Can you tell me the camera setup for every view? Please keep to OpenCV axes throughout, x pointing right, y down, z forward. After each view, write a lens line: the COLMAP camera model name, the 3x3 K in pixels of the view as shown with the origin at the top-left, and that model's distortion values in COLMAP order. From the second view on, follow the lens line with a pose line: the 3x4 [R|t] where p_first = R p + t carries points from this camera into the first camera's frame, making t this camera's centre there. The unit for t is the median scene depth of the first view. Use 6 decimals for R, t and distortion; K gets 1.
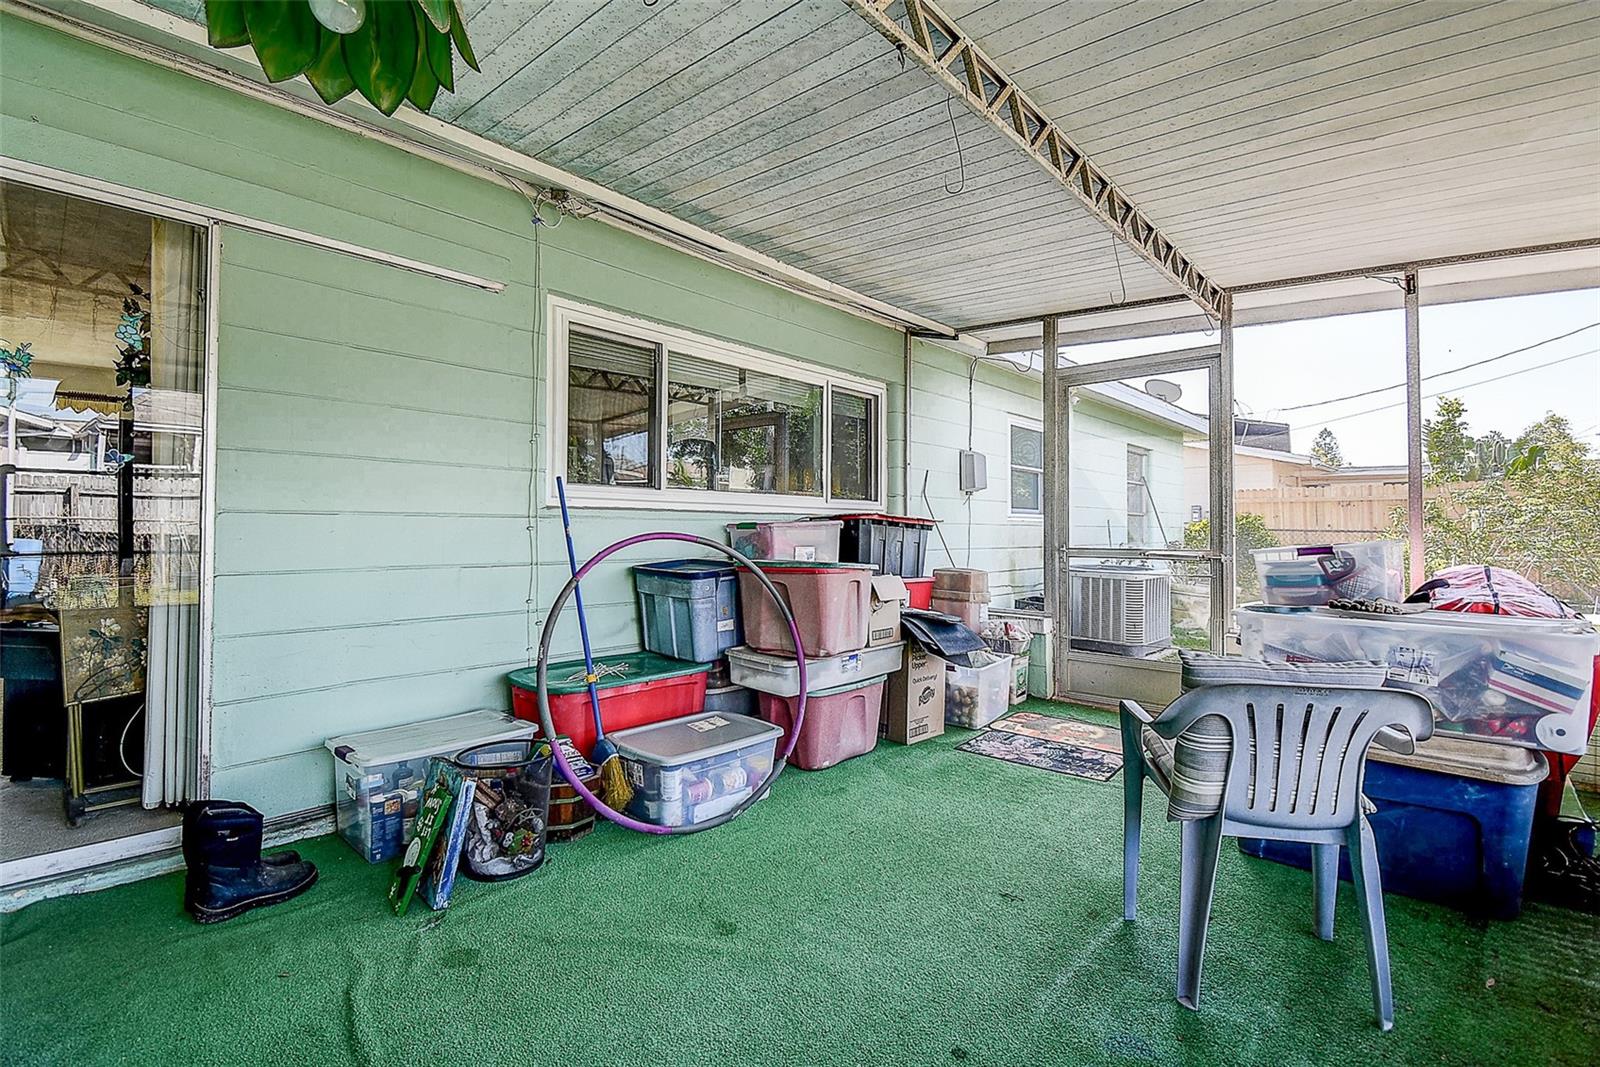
lens RADIAL K [[737.4, 0, 793.1], [0, 737.4, 518.4], [0, 0, 1]] dist [0.029586, -0.028566]
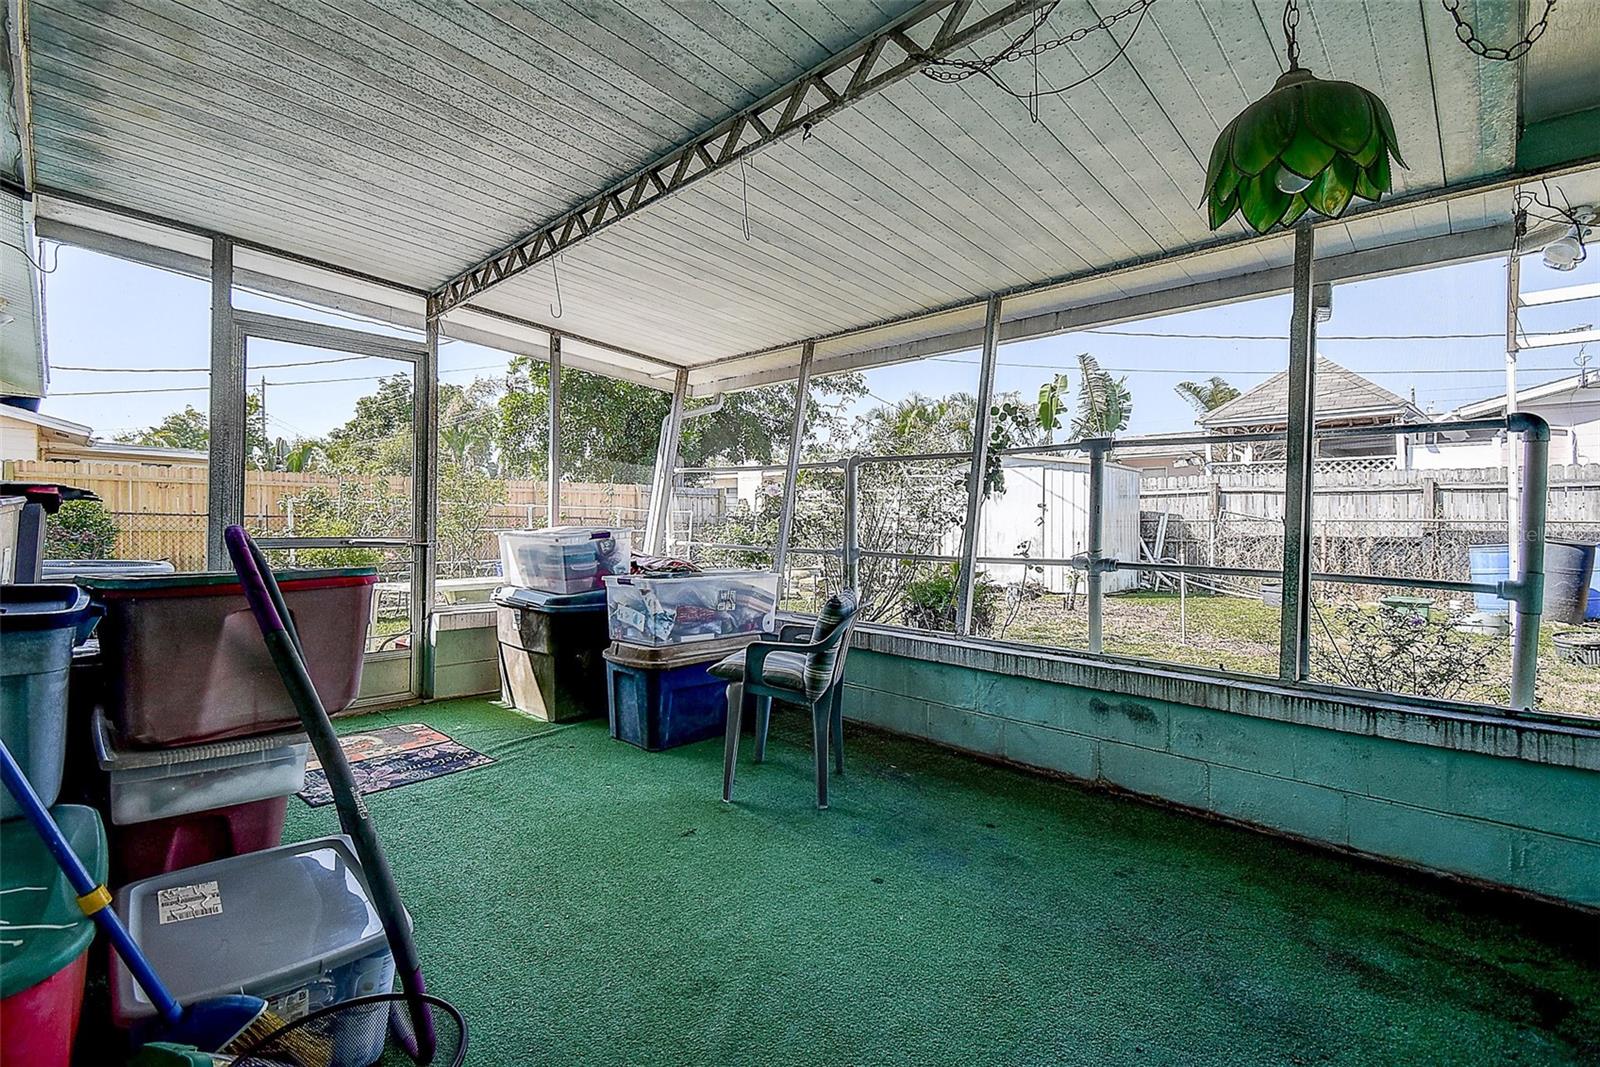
lens RADIAL K [[737.4, 0, 793.1], [0, 737.4, 518.4], [0, 0, 1]] dist [0.029586, -0.028566]
pose [[-0.004965, 0.003401, 0.999982, -0.579845], [-0.028420, 0.999590, -0.003541, 0.005291], [-0.999584, -0.028438, -0.004867, 0.556044]]
